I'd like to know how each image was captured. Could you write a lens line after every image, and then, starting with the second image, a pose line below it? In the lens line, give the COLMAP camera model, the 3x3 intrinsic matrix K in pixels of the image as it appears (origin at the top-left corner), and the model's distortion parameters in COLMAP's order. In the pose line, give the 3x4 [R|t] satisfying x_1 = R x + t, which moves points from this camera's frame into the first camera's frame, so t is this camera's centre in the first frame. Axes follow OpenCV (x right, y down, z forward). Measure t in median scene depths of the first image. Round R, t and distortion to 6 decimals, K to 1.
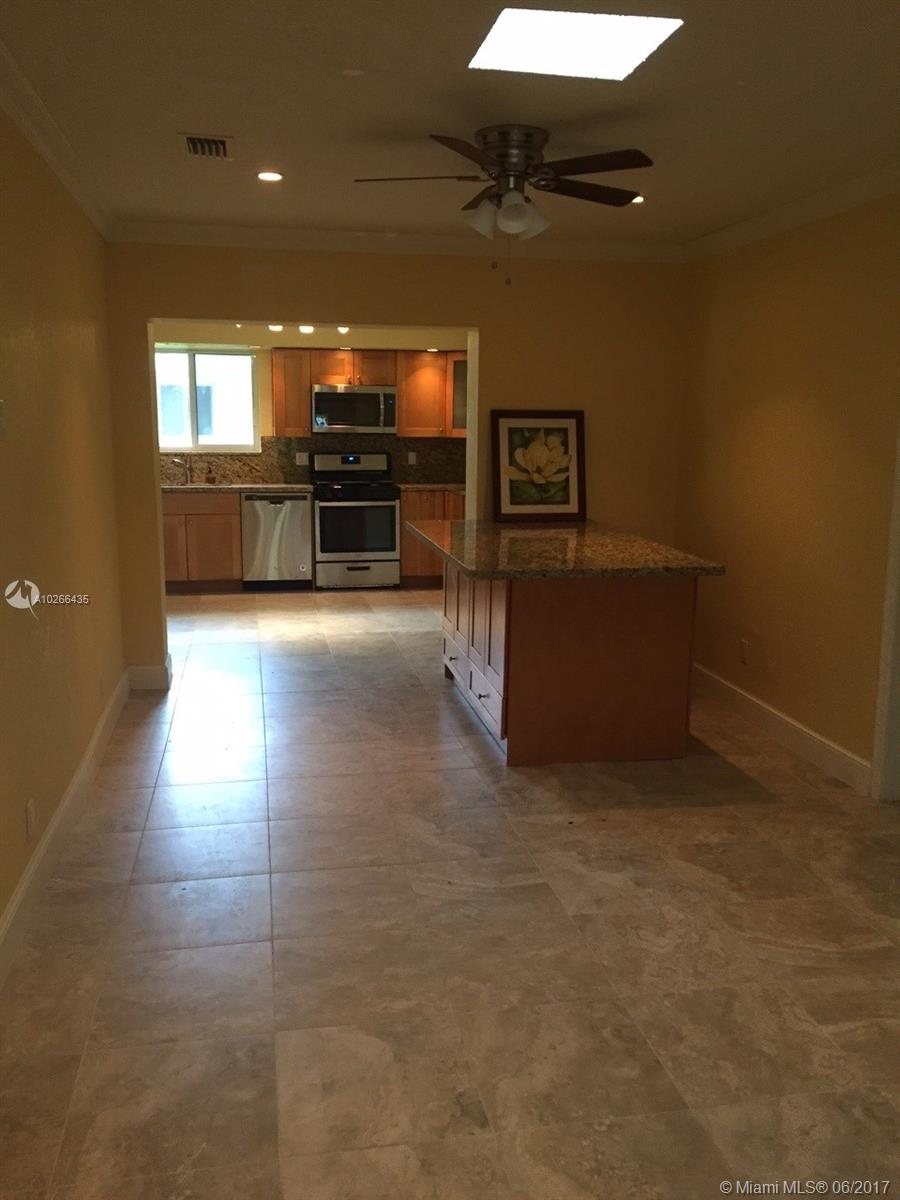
lens RADIAL K [[1025.7, 0, 450.0], [0, 1025.7, 600.0], [0, 0, 1]] dist [0.056988, 0.002600]
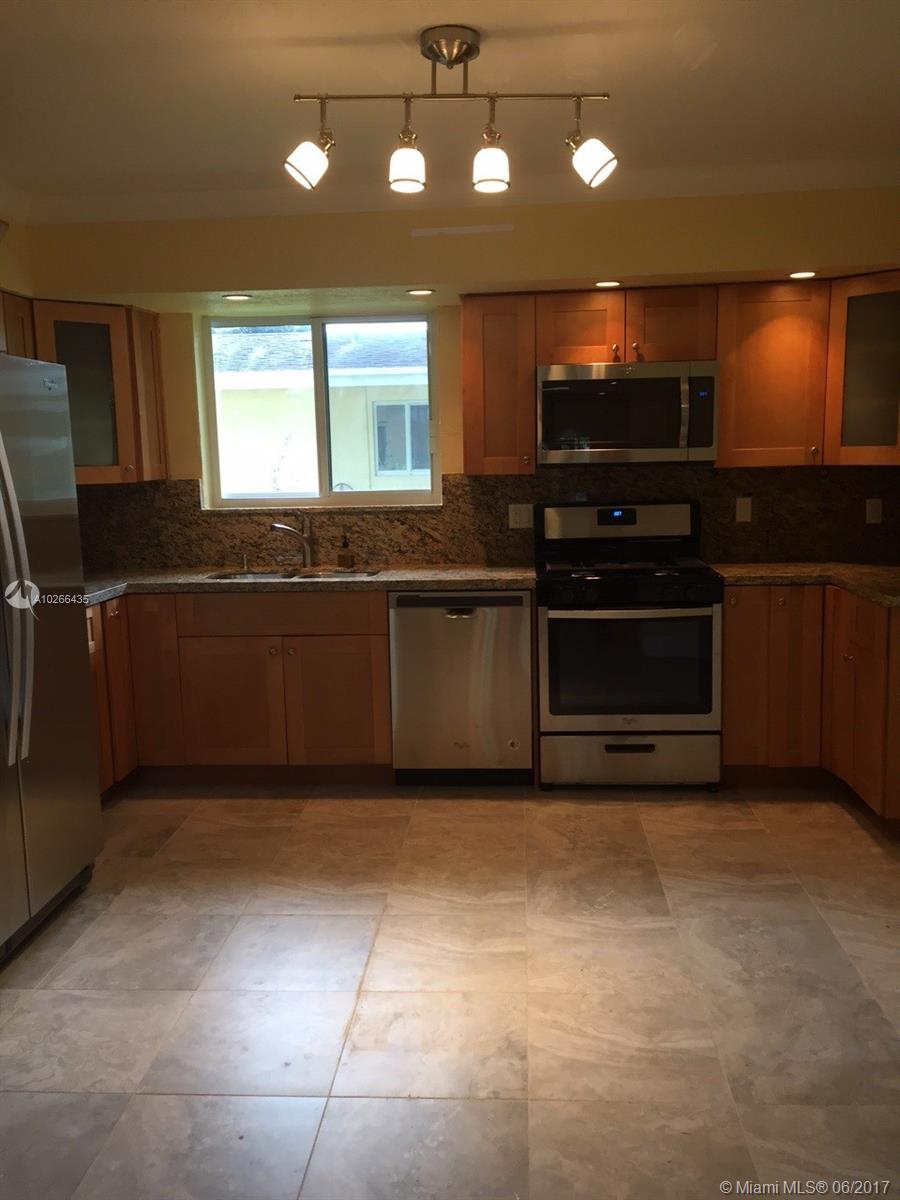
lens RADIAL K [[1025.7, 0, 450.0], [0, 1025.7, 600.0], [0, 0, 1]] dist [0.056988, 0.002600]
pose [[0.965534, 0.007715, -0.260163, -0.046025], [-0.014295, 0.999624, -0.023407, -0.085527], [0.259885, 0.026320, 0.965281, 0.513839]]
